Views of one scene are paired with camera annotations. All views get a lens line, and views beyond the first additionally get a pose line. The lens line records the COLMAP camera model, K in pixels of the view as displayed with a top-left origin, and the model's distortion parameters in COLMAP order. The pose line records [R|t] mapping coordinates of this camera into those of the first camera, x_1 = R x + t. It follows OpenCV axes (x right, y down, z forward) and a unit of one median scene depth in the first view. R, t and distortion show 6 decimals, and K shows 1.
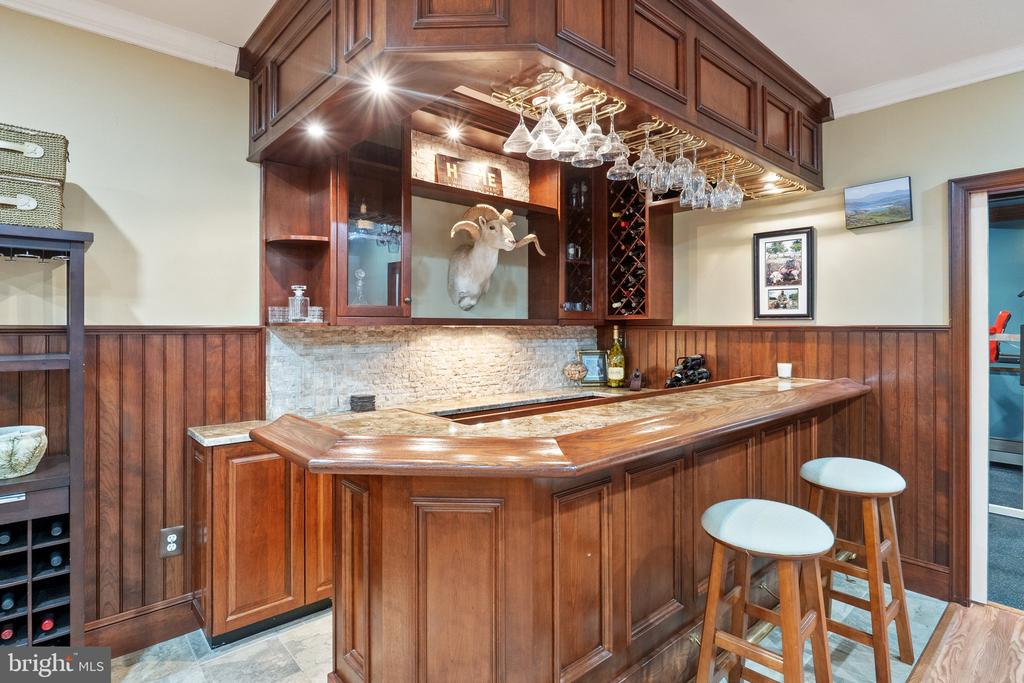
lens RADIAL K [[531.0, 0, 514.5], [0, 531.0, 332.4], [0, 0, 1]] dist [0.003058, 0.000245]
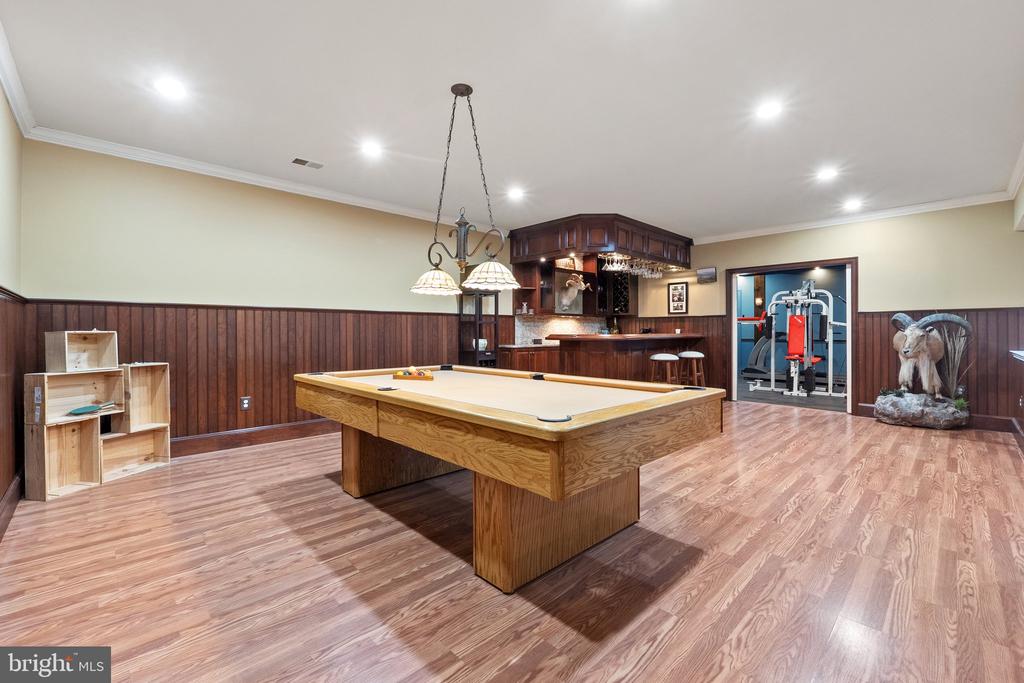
lens RADIAL K [[438.8, 0, 508.9], [0, 438.8, 339.6], [0, 0, 1]] dist [-0.003185, -0.000724]
pose [[0.999278, -0.004188, 0.037763, -0.484212], [0.003982, 0.999977, 0.005533, 0.095326], [-0.037785, -0.005378, 0.999271, -1.307071]]
